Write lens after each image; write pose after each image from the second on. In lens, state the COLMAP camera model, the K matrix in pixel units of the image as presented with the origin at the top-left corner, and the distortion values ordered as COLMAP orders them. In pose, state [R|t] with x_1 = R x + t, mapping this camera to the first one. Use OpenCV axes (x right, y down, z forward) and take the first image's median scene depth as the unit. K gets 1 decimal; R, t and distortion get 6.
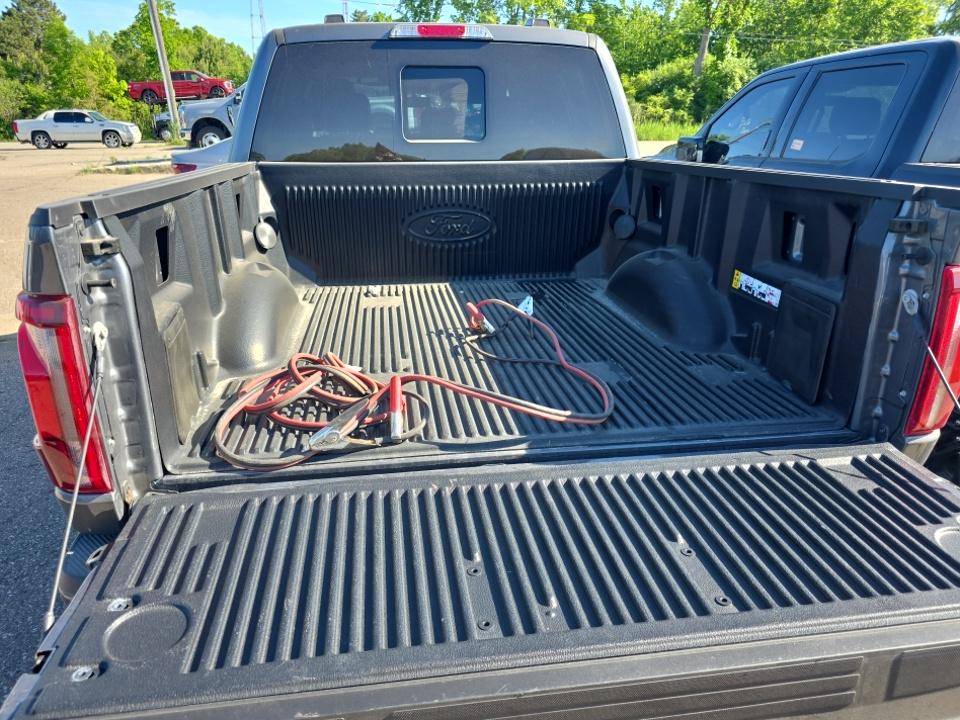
lens RADIAL K [[653.8, 0, 467.9], [0, 653.8, 364.1], [0, 0, 1]] dist [0.039928, -0.034025]
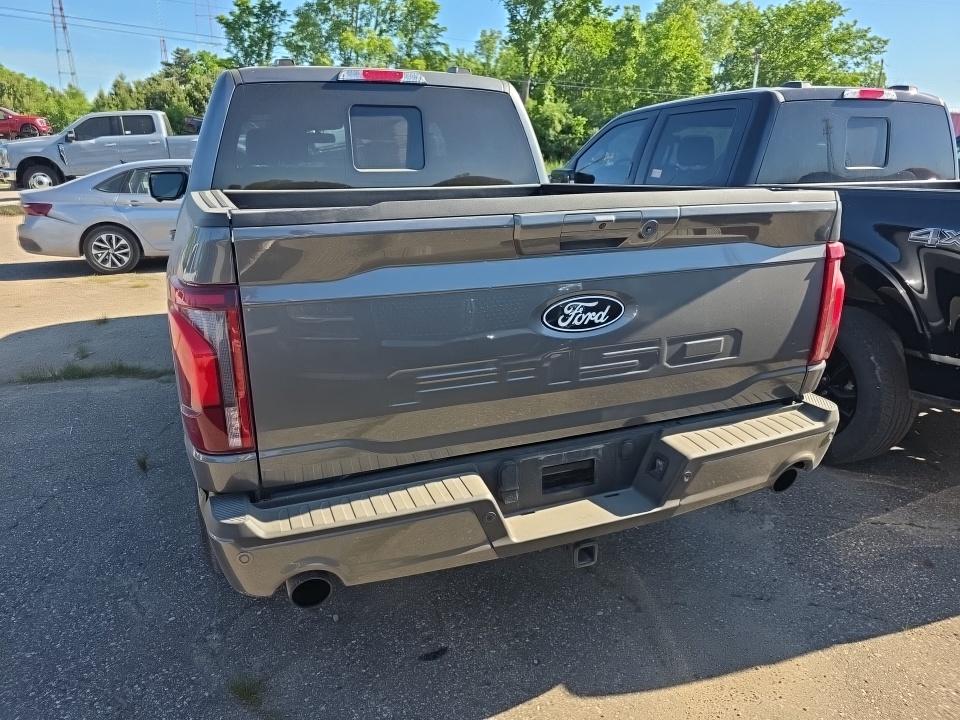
lens RADIAL K [[653.8, 0, 466.9], [0, 653.8, 359.6], [0, 0, 1]] dist [0.039928, -0.034025]
pose [[0.972237, -0.073164, 0.222266, -0.009792], [0.086115, 0.995073, -0.049134, 0.002821], [-0.217576, 0.066911, 0.973747, -0.005865]]
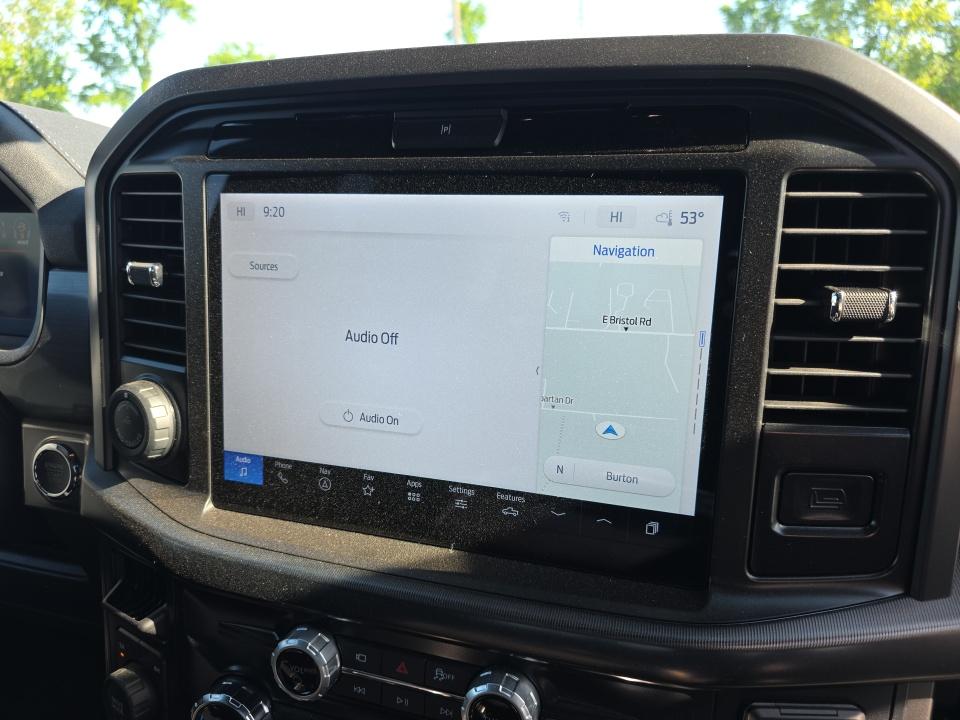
lens RADIAL K [[653.8, 0, 482.6], [0, 653.8, 354.6], [0, 0, 1]] dist [0.039928, -0.034025]
pose [[0.910565, 0.109999, -0.398461, -0.000175], [-0.140600, 0.988887, -0.048308, -0.032330], [0.388719, 0.100011, 0.915912, 0.098539]]
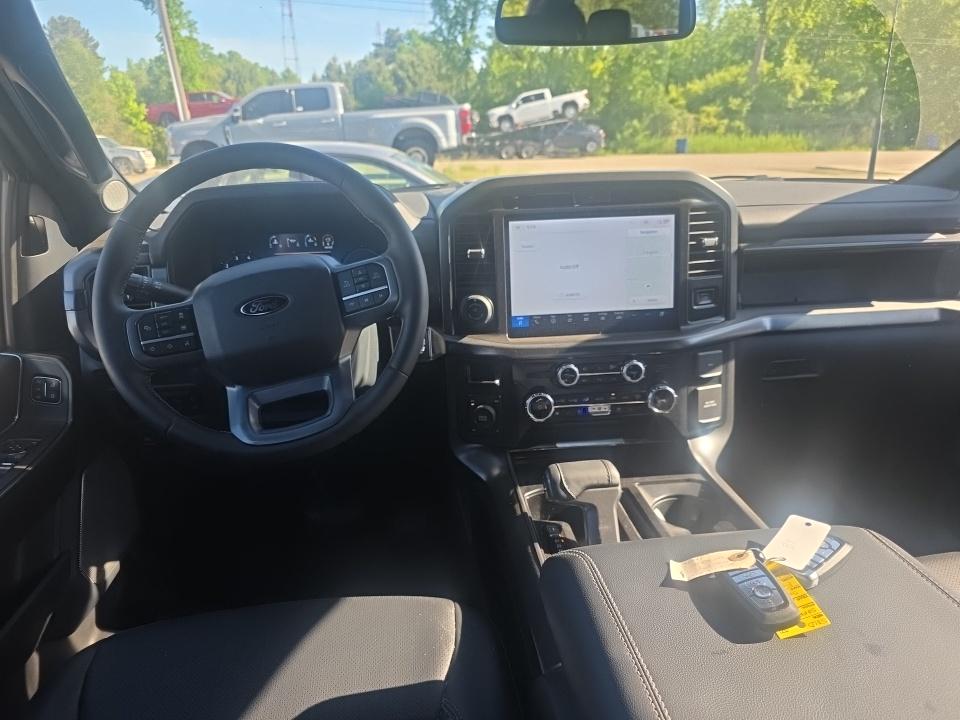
lens RADIAL K [[653.8, 0, 484.0], [0, 653.8, 356.7], [0, 0, 1]] dist [0.039928, -0.034025]
pose [[0.999500, -0.012832, -0.028911, -0.009963], [0.011864, 0.999372, -0.033390, -0.027210], [0.029322, 0.033030, 0.999024, 0.074508]]
